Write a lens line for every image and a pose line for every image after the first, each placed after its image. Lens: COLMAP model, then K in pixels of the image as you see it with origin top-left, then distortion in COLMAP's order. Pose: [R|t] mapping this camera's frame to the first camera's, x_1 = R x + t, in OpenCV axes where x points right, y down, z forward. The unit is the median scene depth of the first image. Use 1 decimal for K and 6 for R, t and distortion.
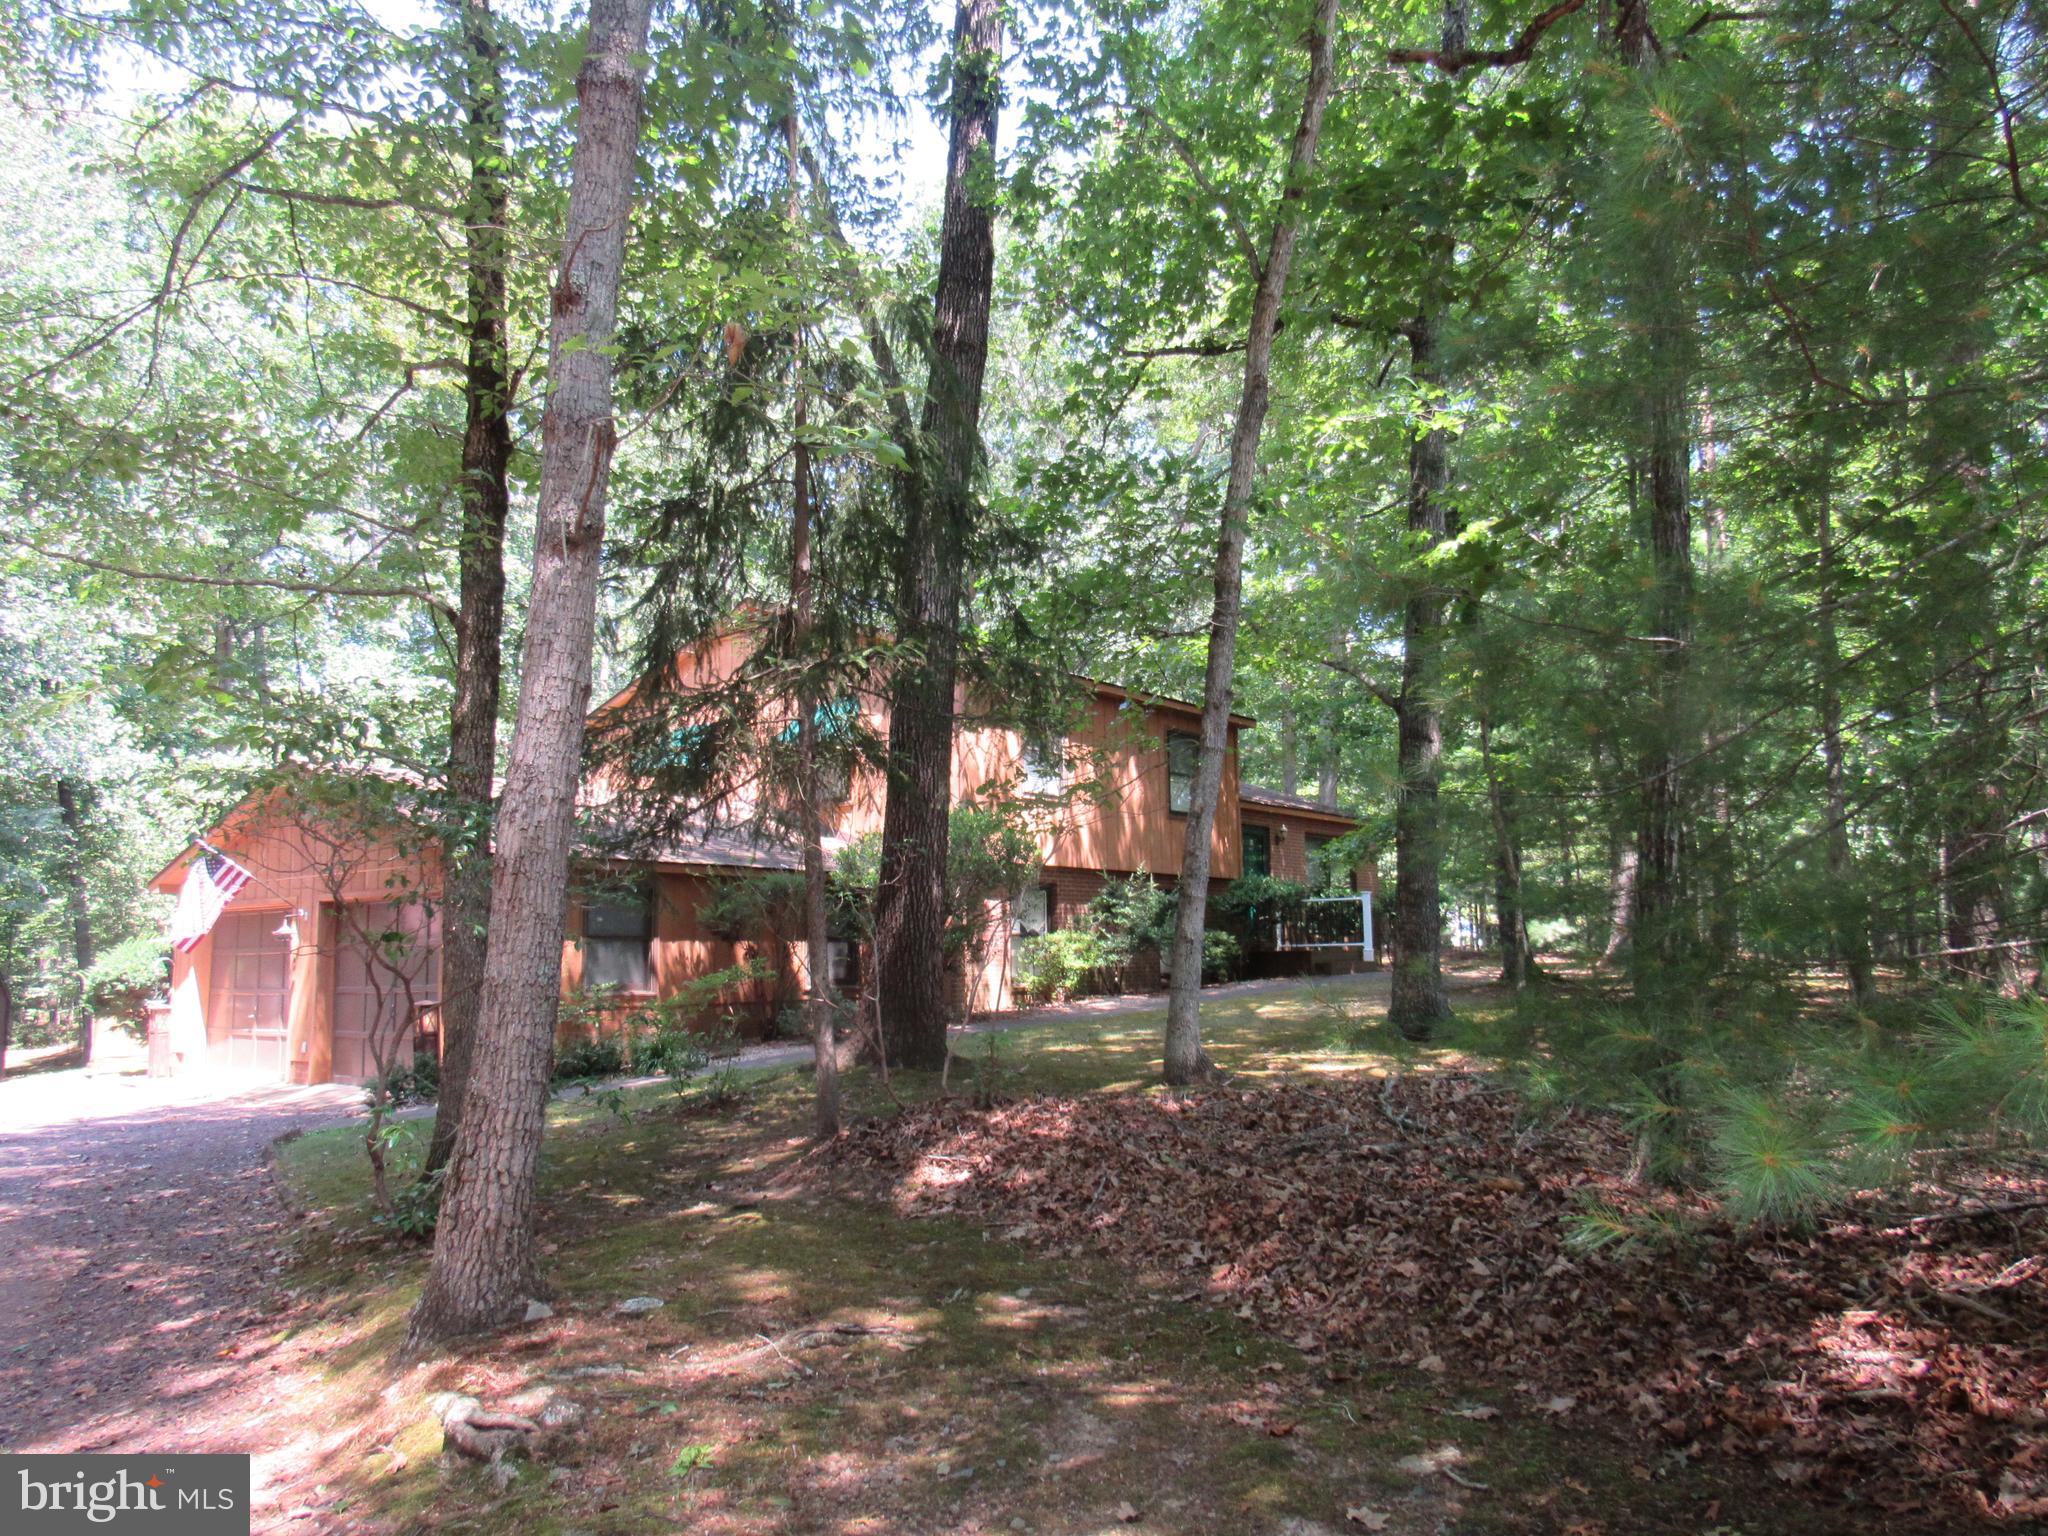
lens RADIAL K [[1467.1, 0, 1028.1], [0, 1467.1, 767.1], [0, 0, 1]] dist [-0.026266, 0.005614]
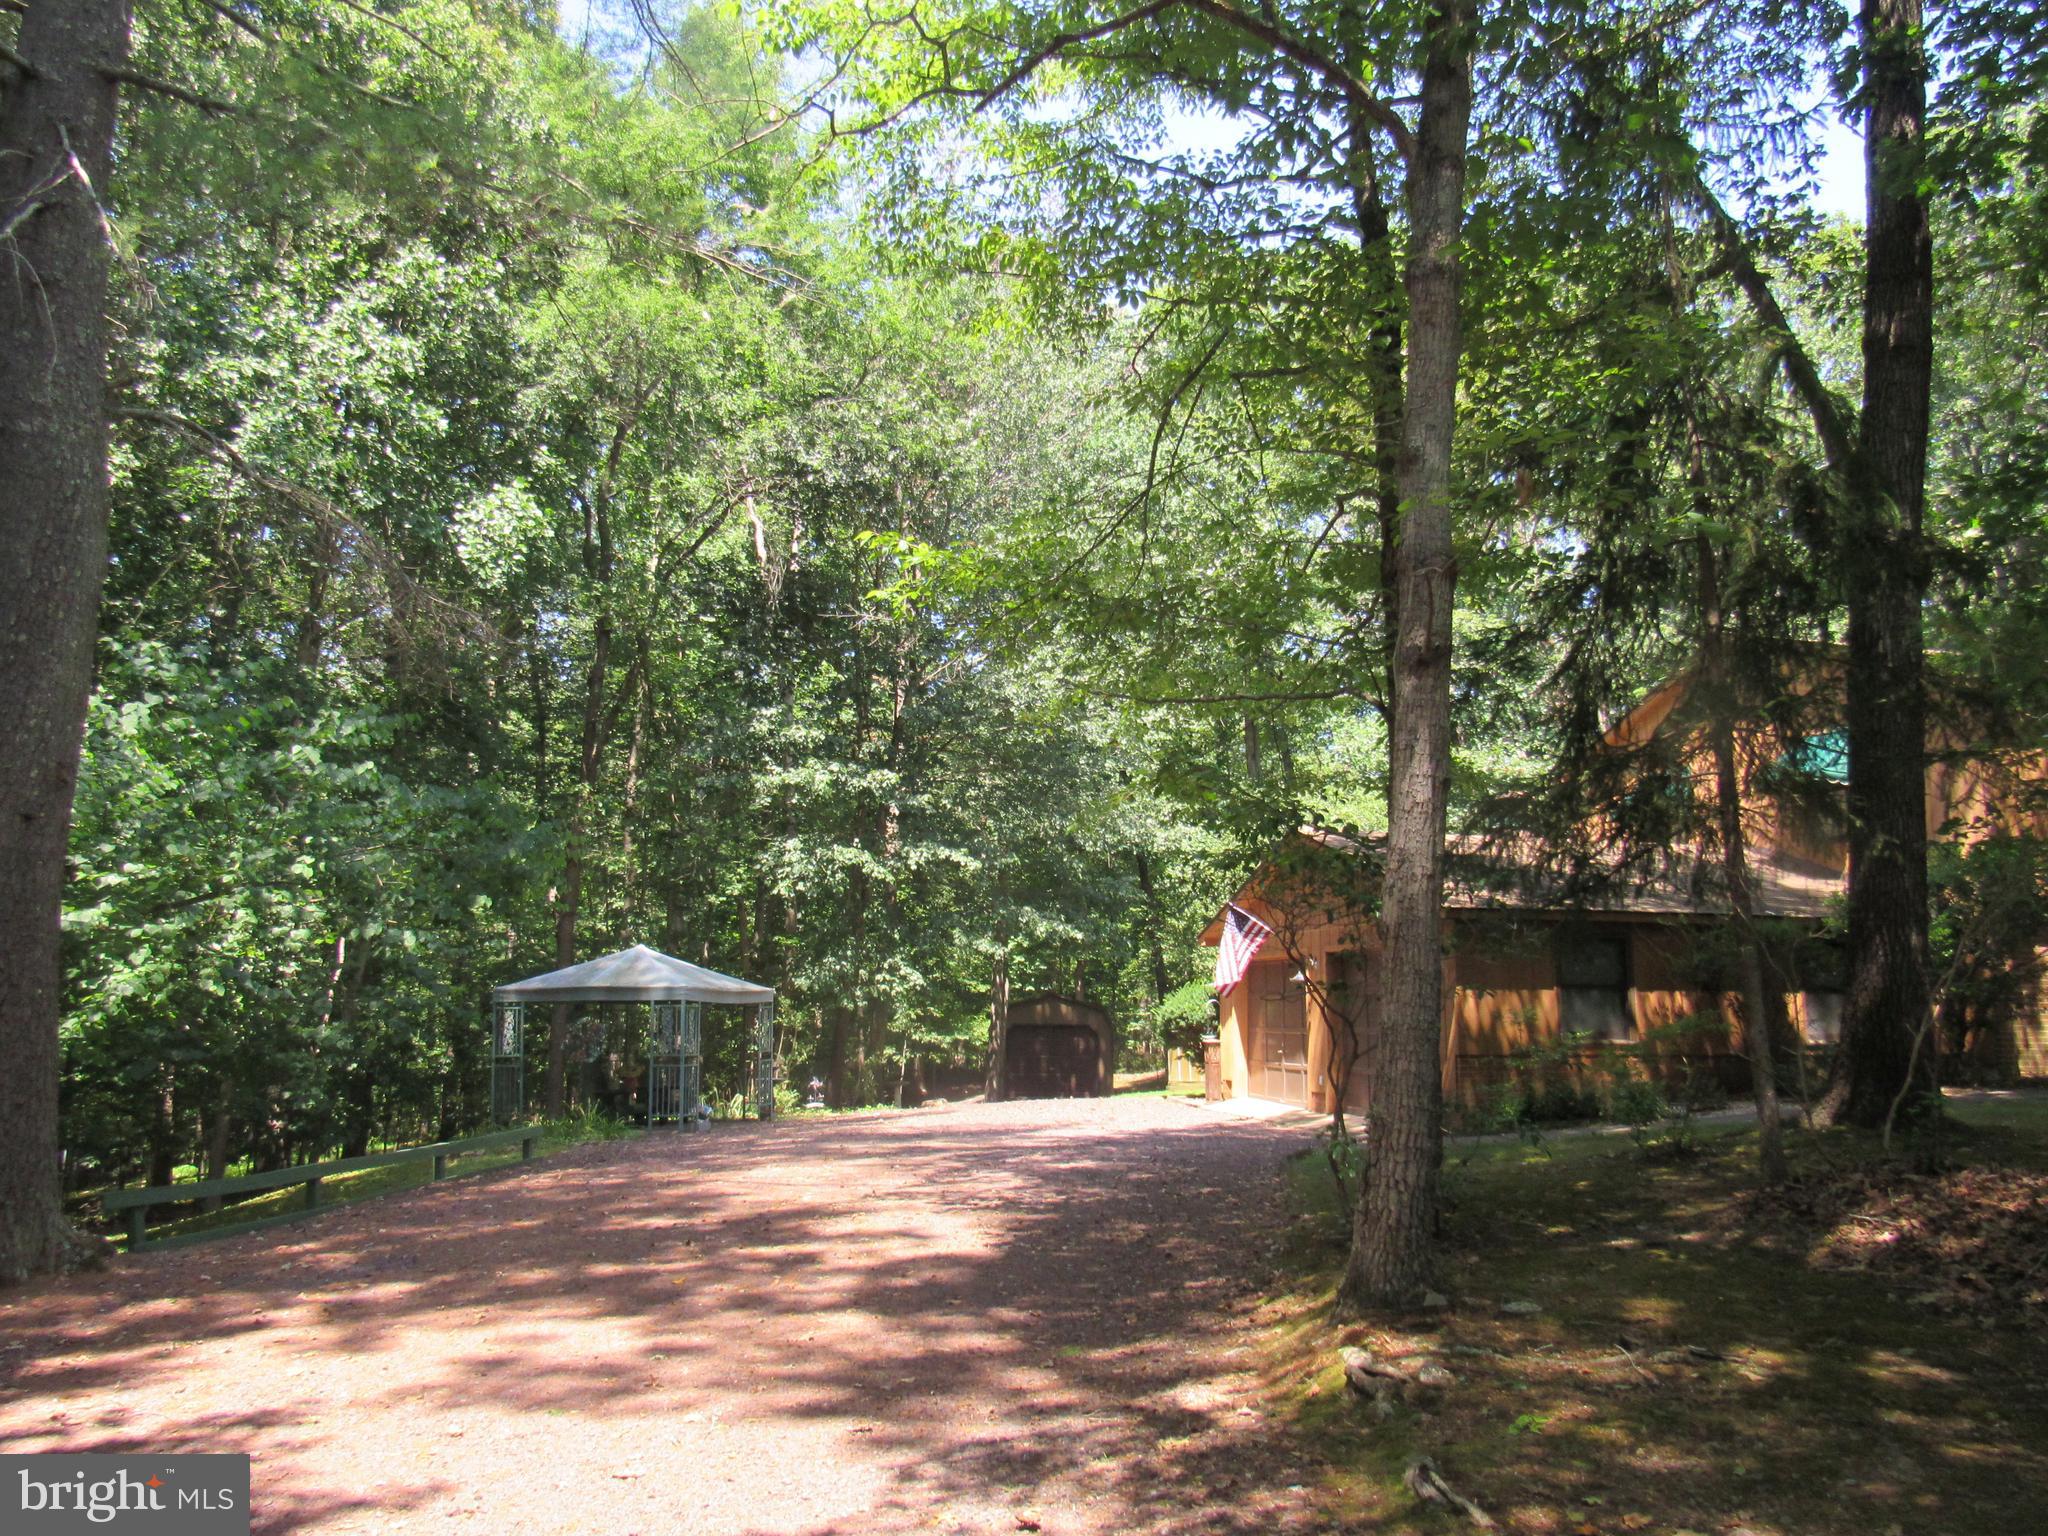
lens RADIAL K [[1467.1, 0, 1028.1], [0, 1467.1, 767.1], [0, 0, 1]] dist [-0.026266, 0.005614]
pose [[0.783110, -0.078736, -0.616879, 0.079172], [0.059440, 0.996888, -0.051782, -0.010790], [0.619037, 0.003884, 0.785353, -0.070576]]
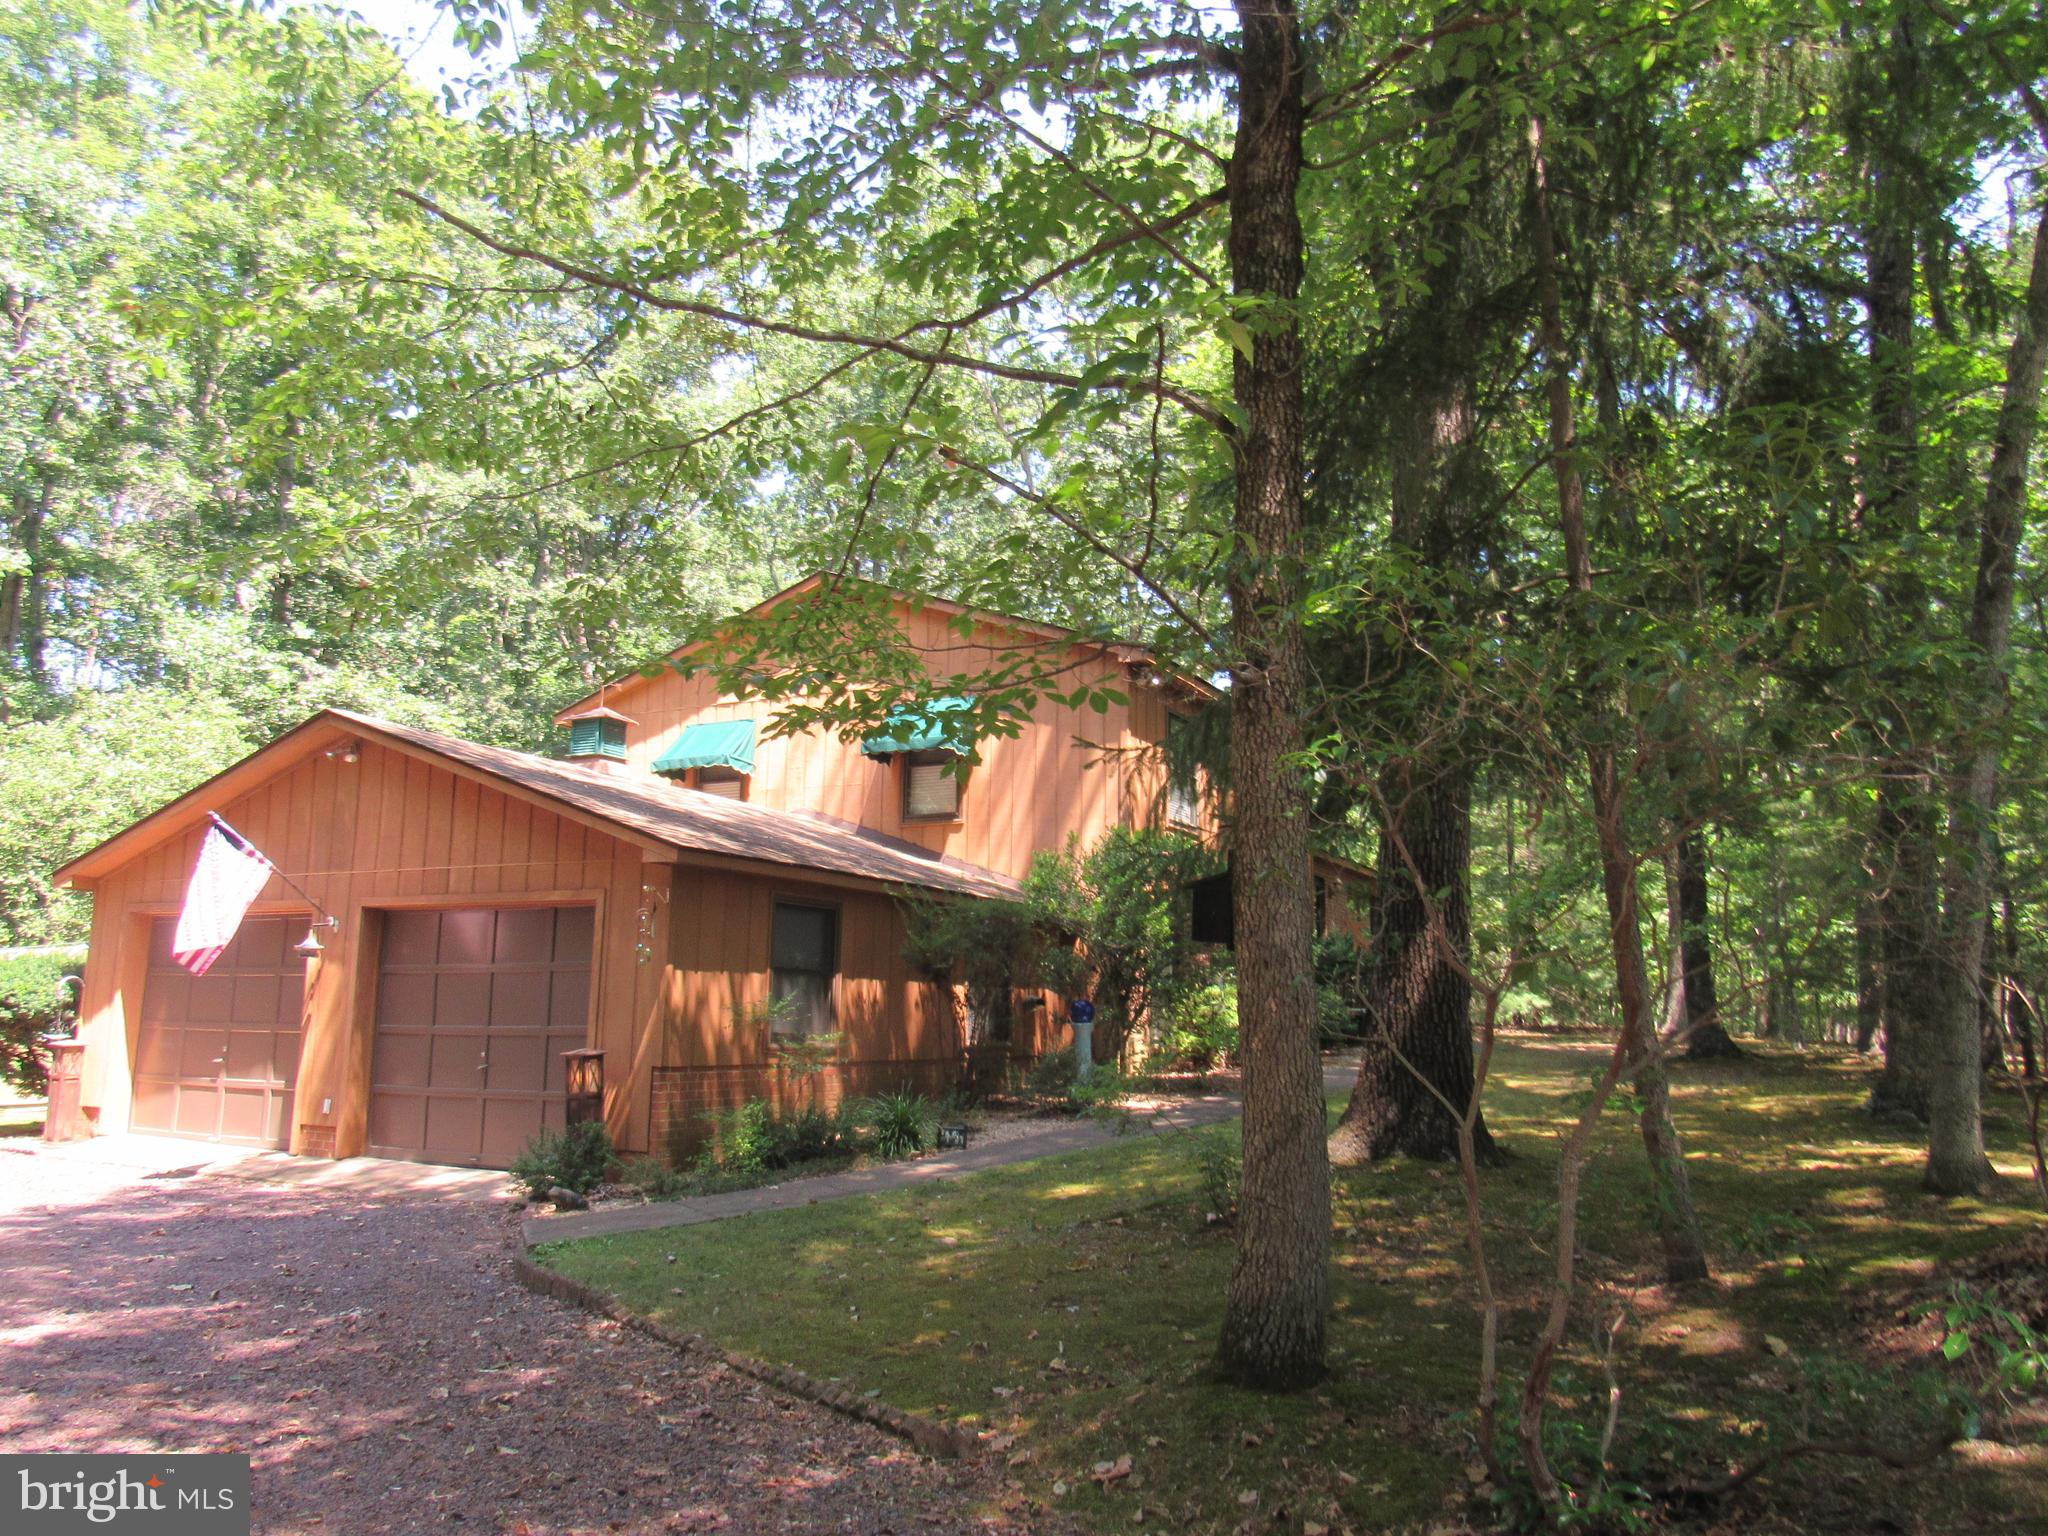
lens RADIAL K [[1467.0, 0, 1031.9], [0, 1467.0, 768.7], [0, 0, 1]] dist [-0.020786, -0.005512]
pose [[0.980458, 0.062021, 0.186696, -0.471523], [-0.054550, 0.997501, -0.044901, 0.059756], [-0.189014, 0.033839, 0.981391, 0.336395]]
